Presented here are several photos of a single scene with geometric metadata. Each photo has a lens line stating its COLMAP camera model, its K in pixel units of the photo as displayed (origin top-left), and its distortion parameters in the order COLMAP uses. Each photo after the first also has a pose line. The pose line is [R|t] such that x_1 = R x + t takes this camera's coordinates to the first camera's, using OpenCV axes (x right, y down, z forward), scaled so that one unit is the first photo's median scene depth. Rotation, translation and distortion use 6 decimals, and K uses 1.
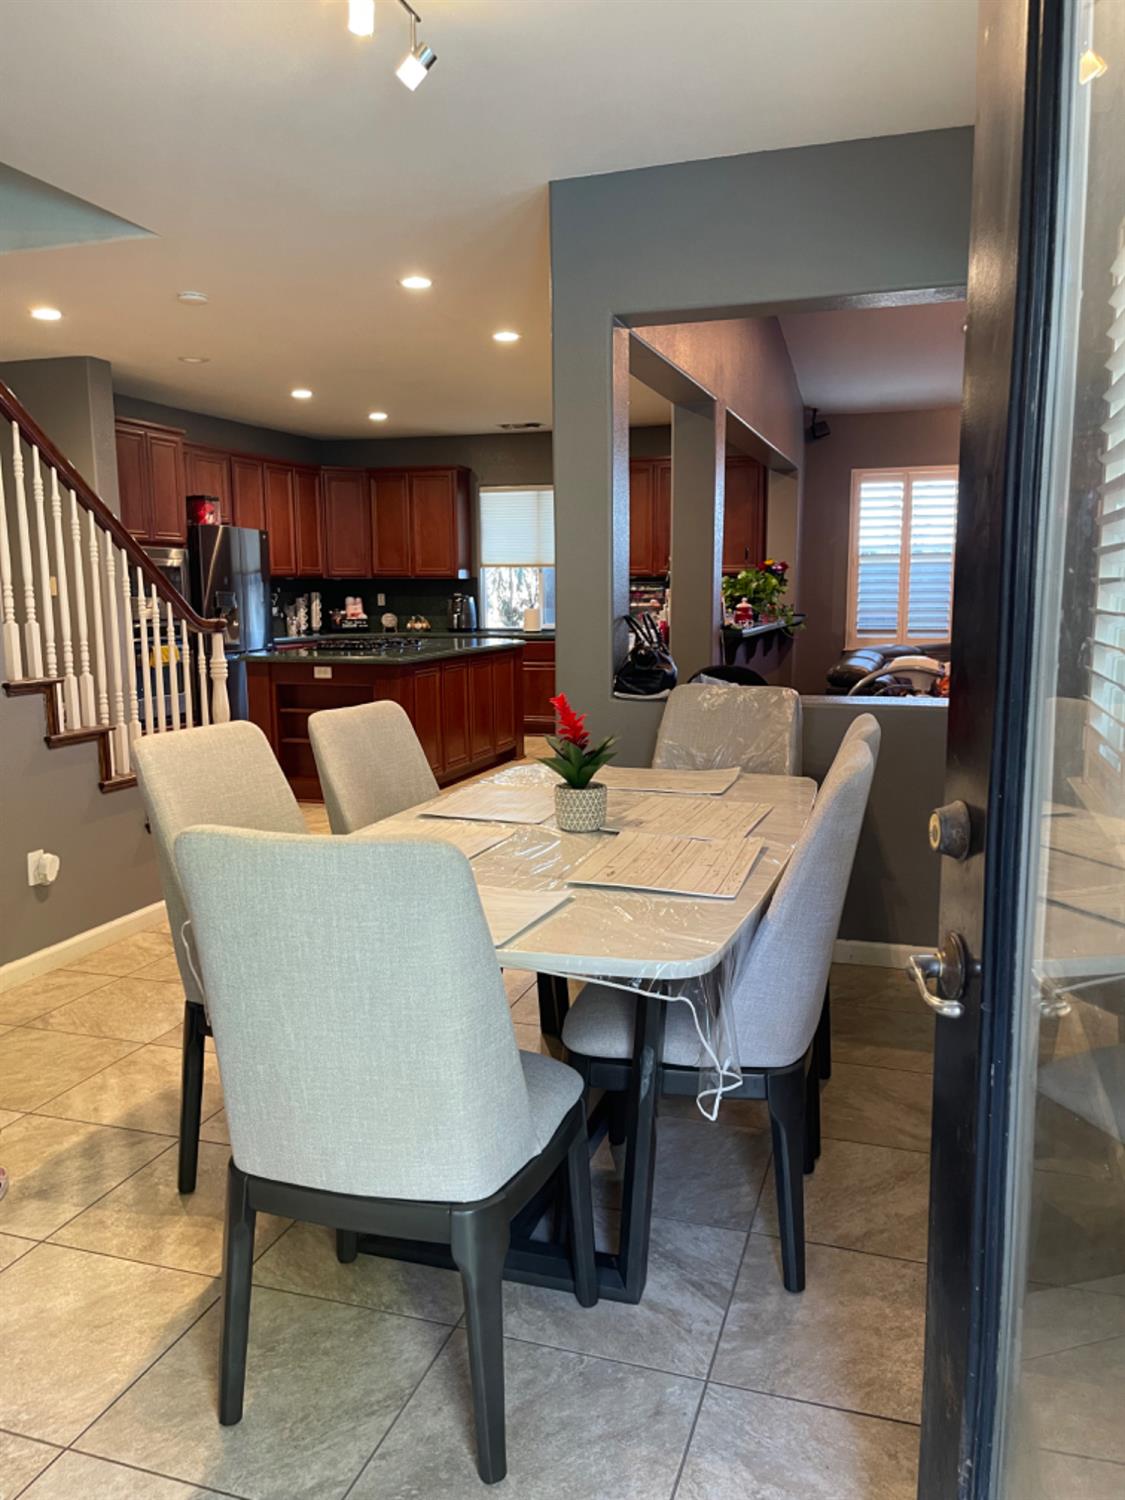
lens RADIAL K [[1125.6, 0, 564.6], [0, 1125.6, 756.7], [0, 0, 1]] dist [0.076759, -0.102307]
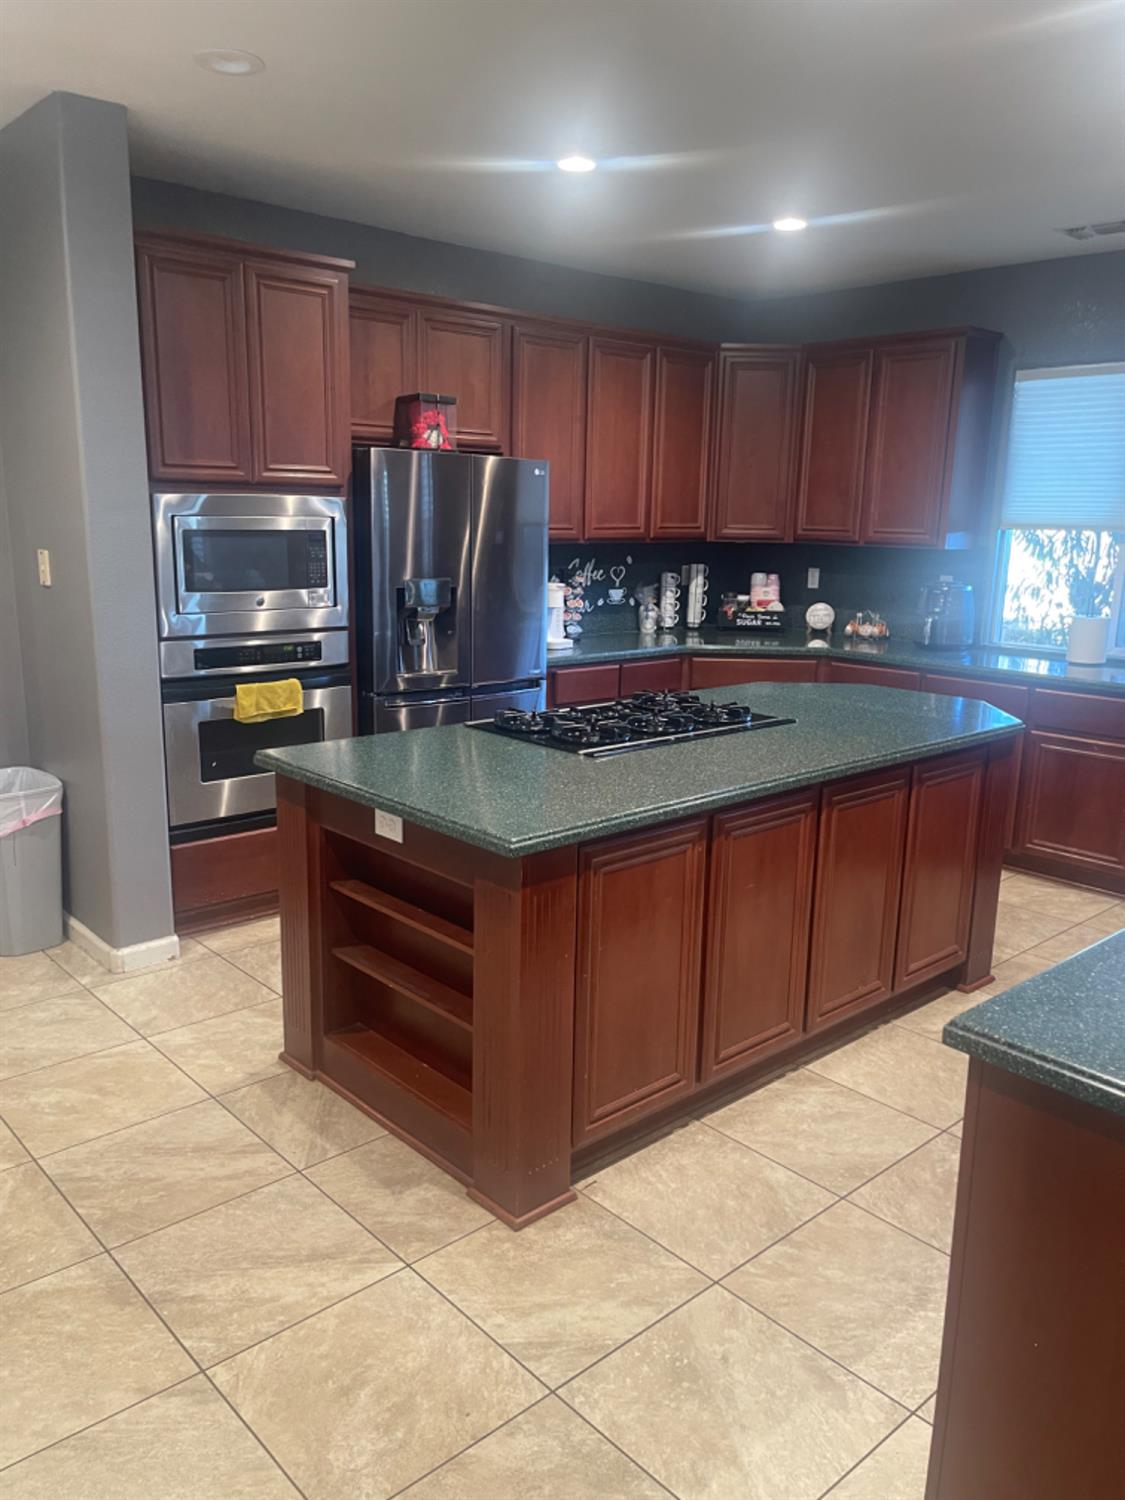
lens RADIAL K [[1125.6, 0, 564.6], [0, 1125.6, 756.7], [0, 0, 1]] dist [0.076759, -0.102307]
pose [[0.868892, 0.127194, -0.478382, 0.016516], [-0.097043, 0.991440, 0.087346, -0.090259], [0.485396, -0.029470, 0.873797, 0.445189]]
